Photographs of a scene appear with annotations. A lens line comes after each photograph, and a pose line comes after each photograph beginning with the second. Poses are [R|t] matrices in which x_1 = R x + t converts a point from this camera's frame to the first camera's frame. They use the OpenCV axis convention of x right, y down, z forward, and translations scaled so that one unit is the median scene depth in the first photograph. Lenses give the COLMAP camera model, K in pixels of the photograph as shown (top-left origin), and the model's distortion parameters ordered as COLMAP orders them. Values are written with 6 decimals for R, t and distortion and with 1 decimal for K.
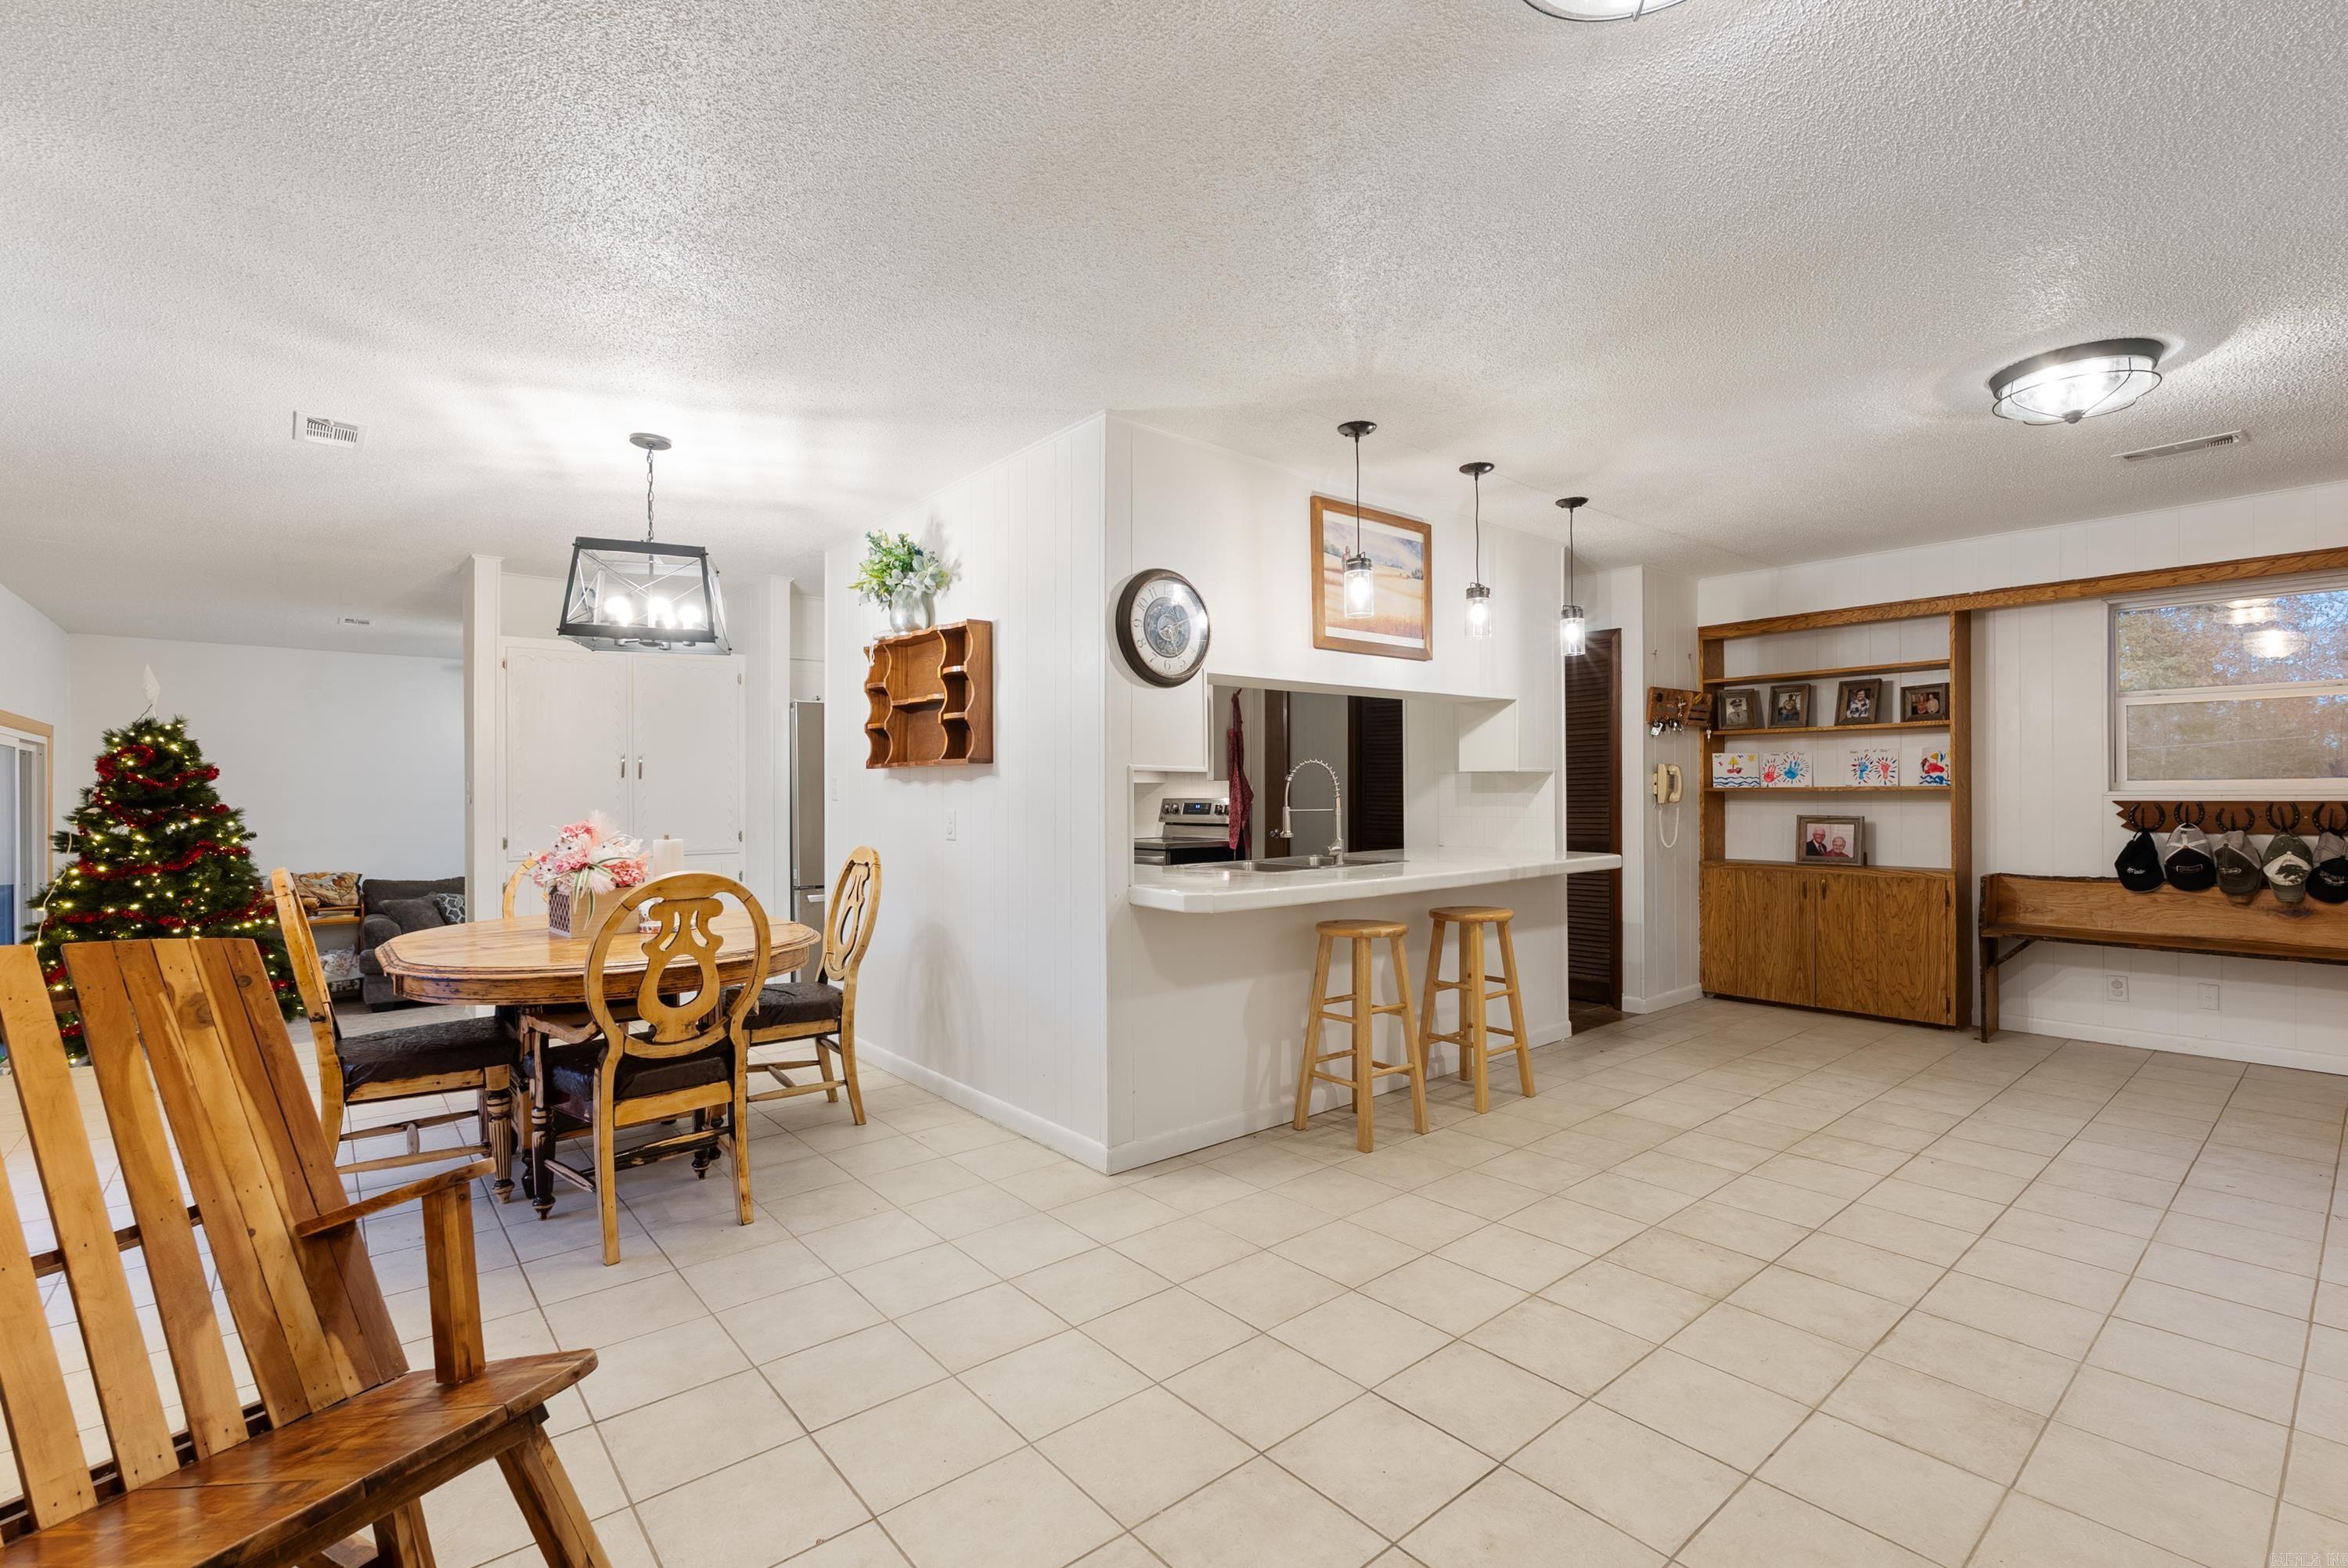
lens RADIAL K [[1042.7, 0, 1181.0], [0, 1042.7, 790.7], [0, 0, 1]] dist [-0.002054, 0.000099]
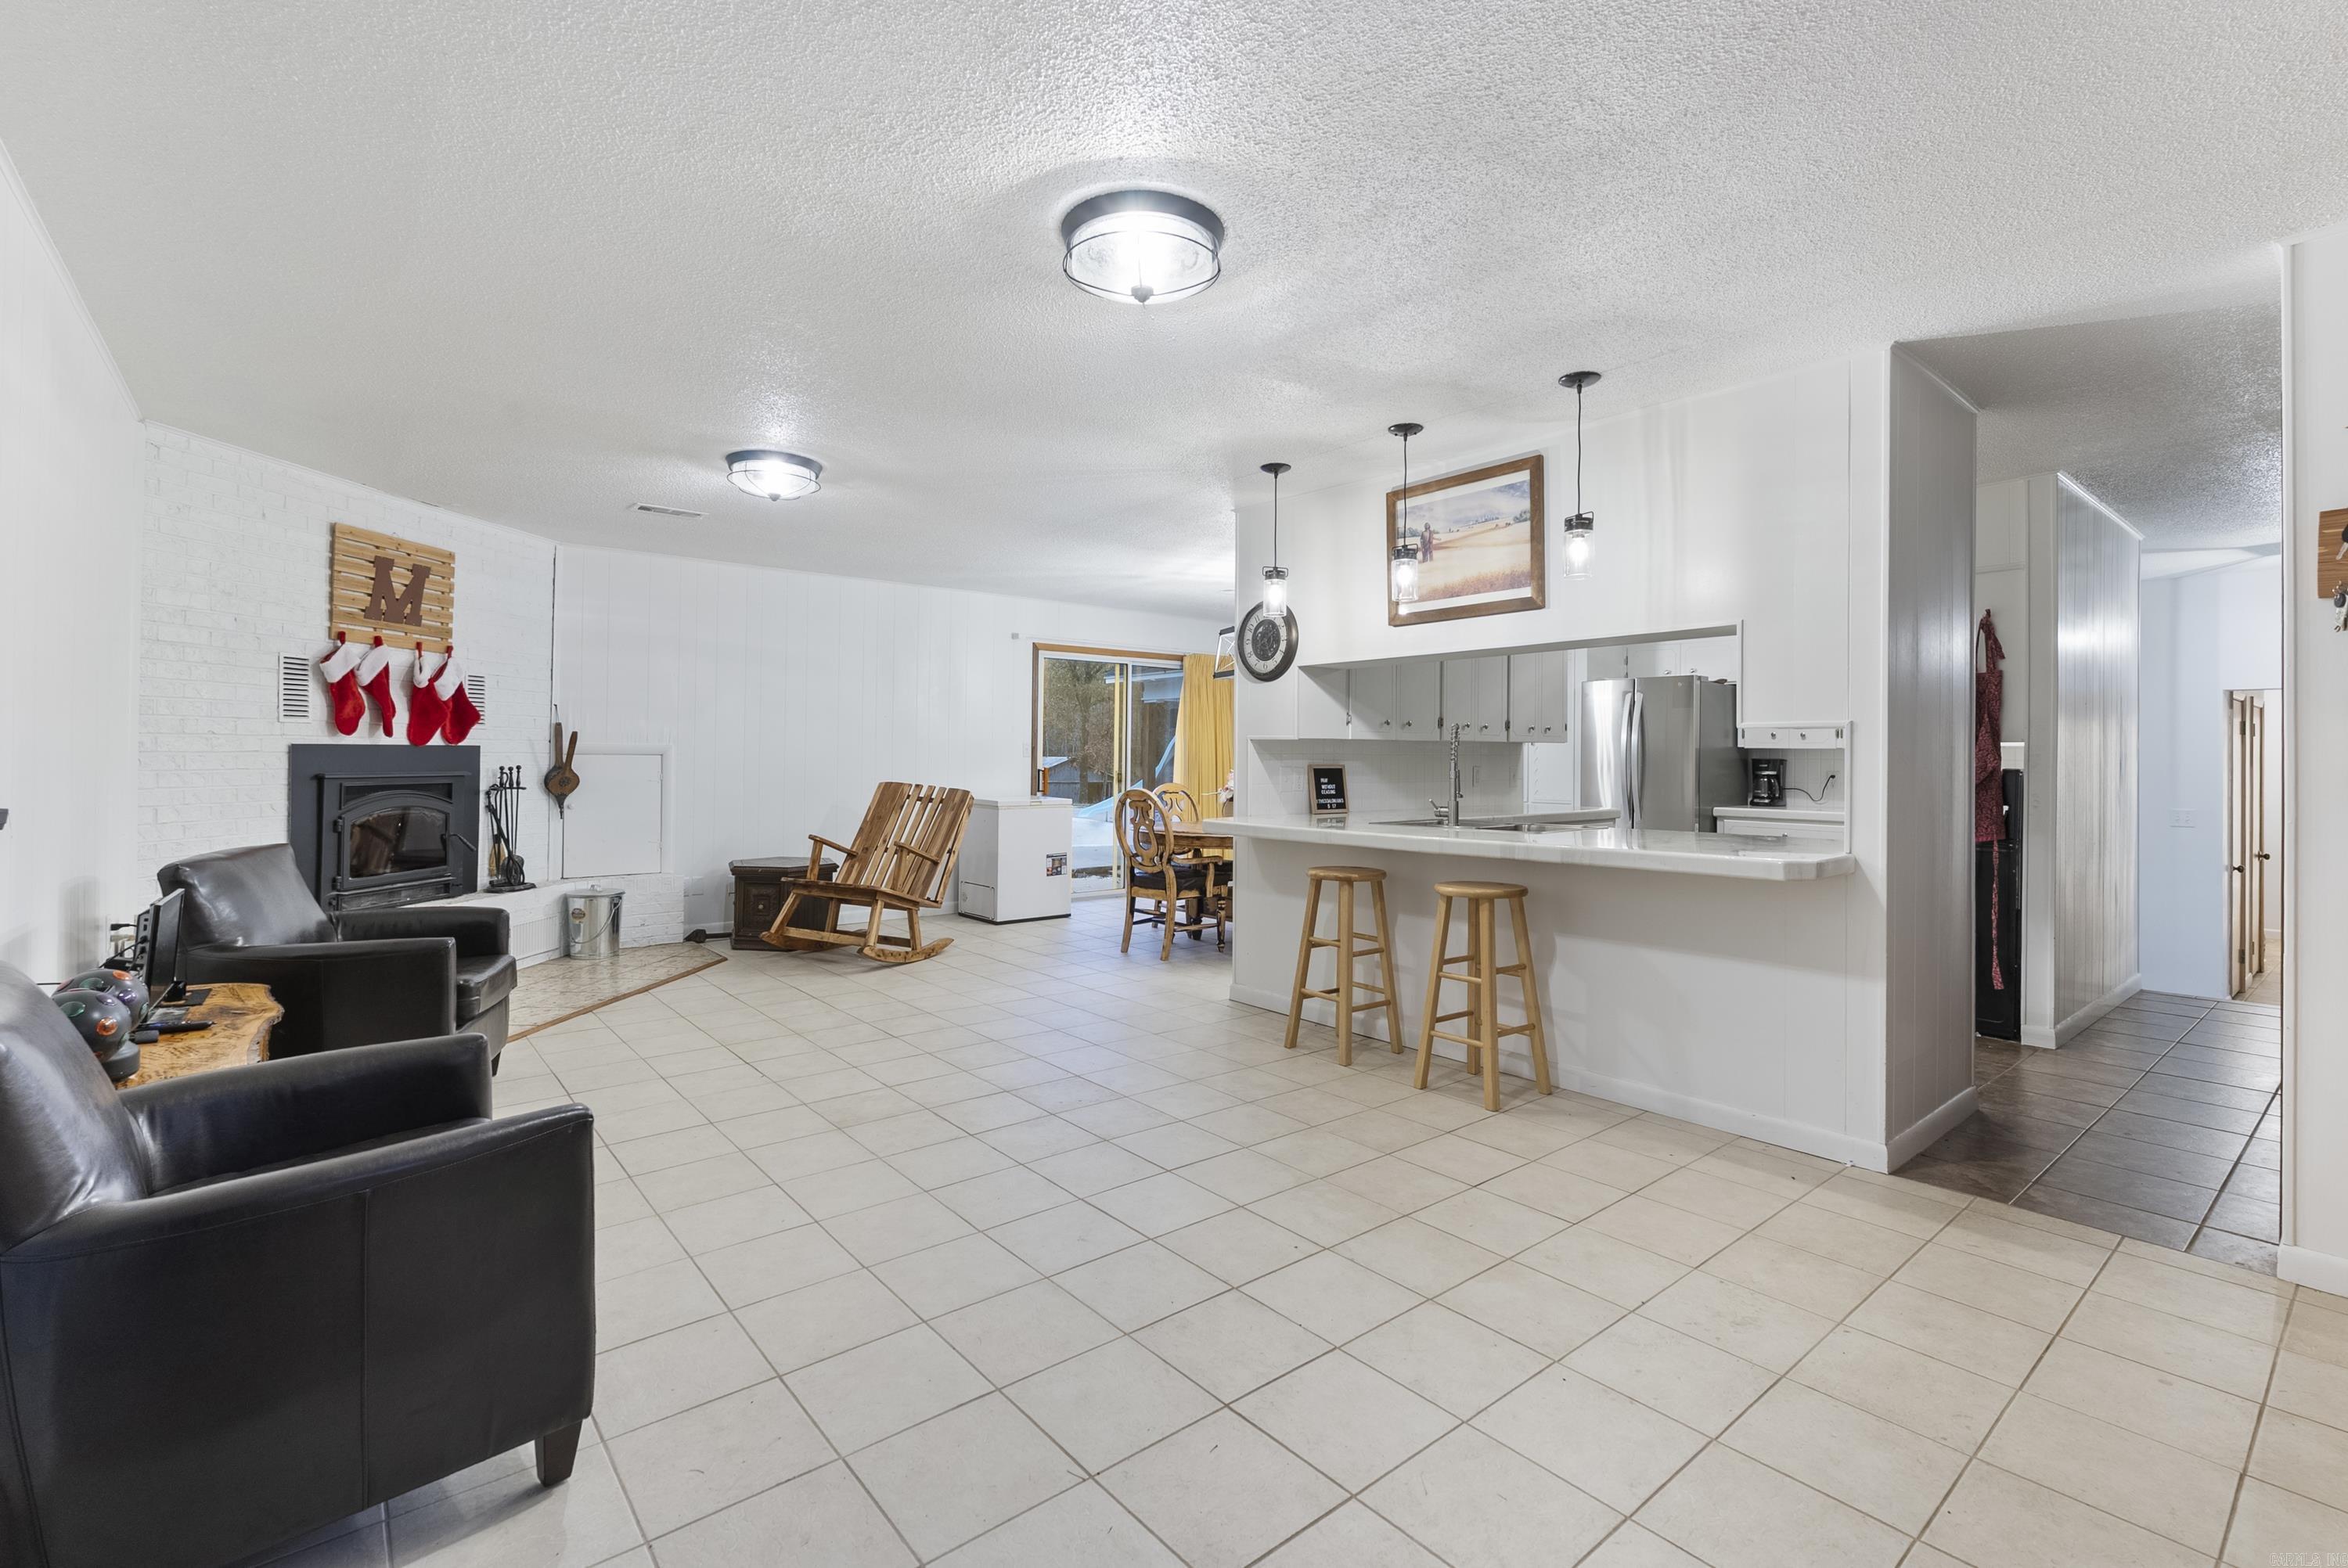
lens RADIAL K [[1054.4, 0, 1168.4], [0, 1054.4, 744.7], [0, 0, 1]] dist [-0.003266, 0.000539]
pose [[-0.015810, -0.005910, -0.999858, 0.981044], [-0.004460, 0.999973, -0.005841, -0.001986], [0.999865, 0.004367, -0.015836, 0.604237]]
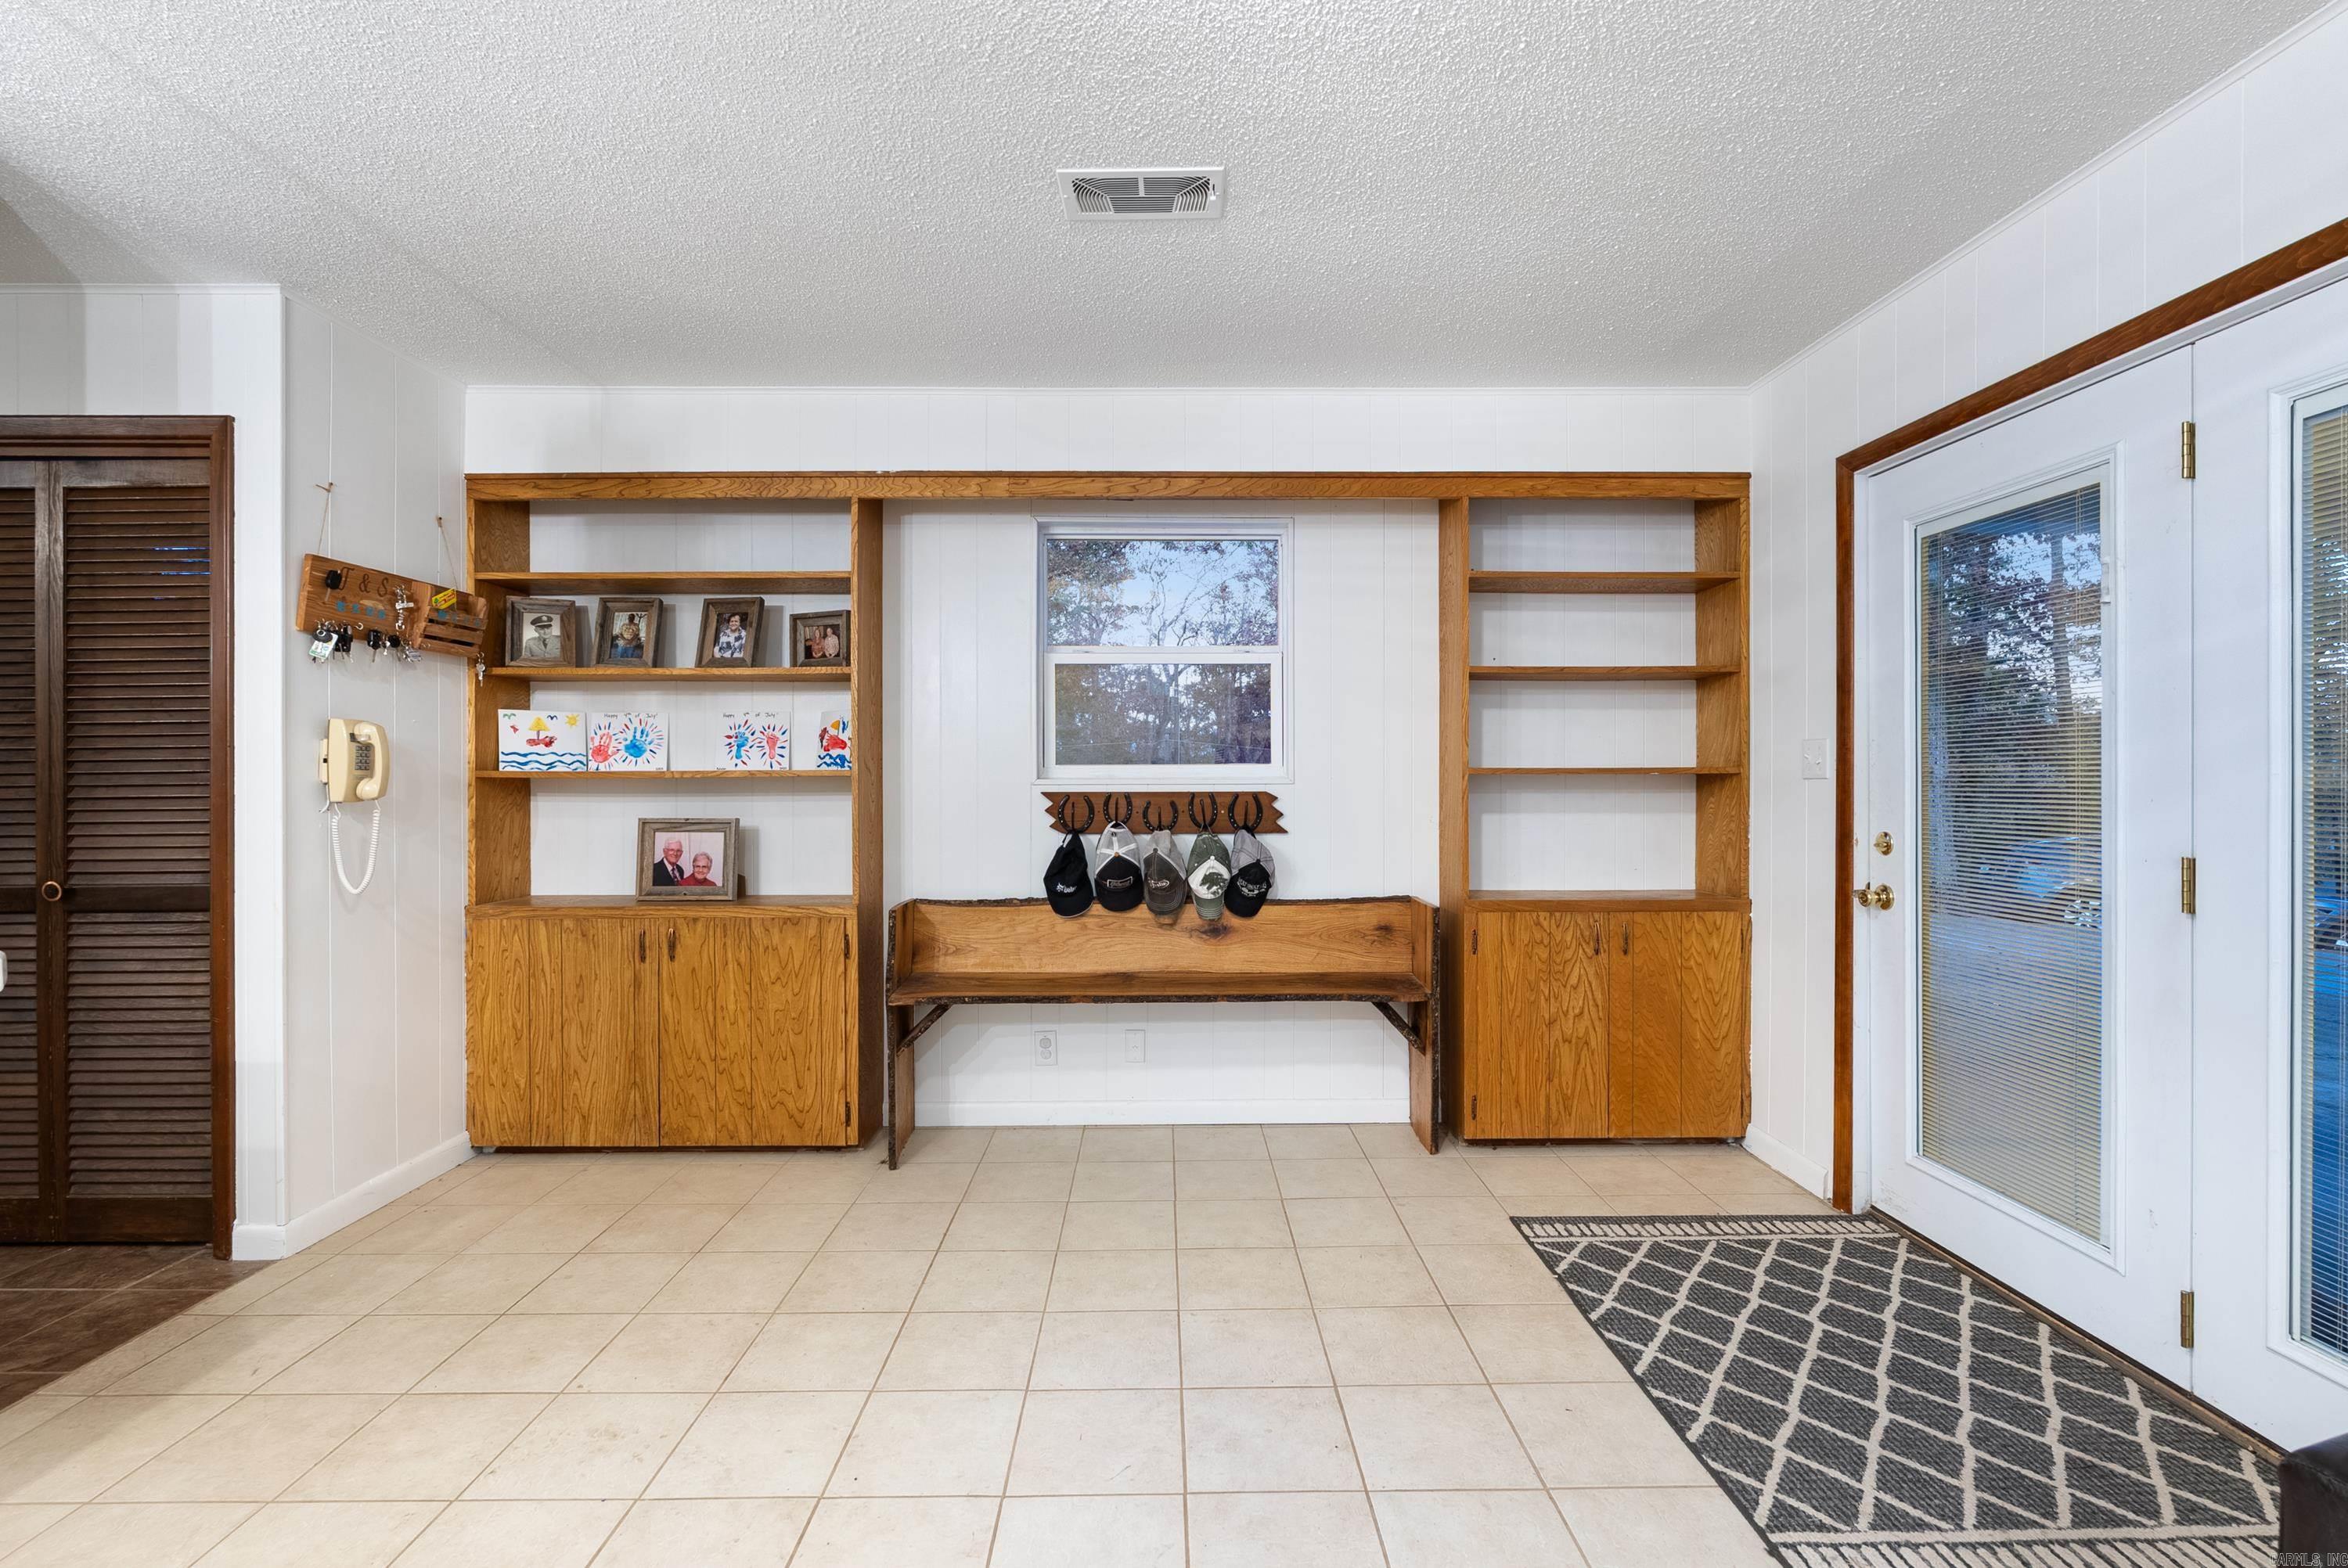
lens RADIAL K [[1033.8, 0, 1176.7], [0, 1033.8, 782.8], [0, 0, 1]] dist [-0.006679, 0.000682]
pose [[0.636087, 0.000560, 0.771617, 0.381302], [-0.003032, 0.999994, 0.001774, 0.001490], [-0.771611, -0.003468, 0.636085, 0.448600]]
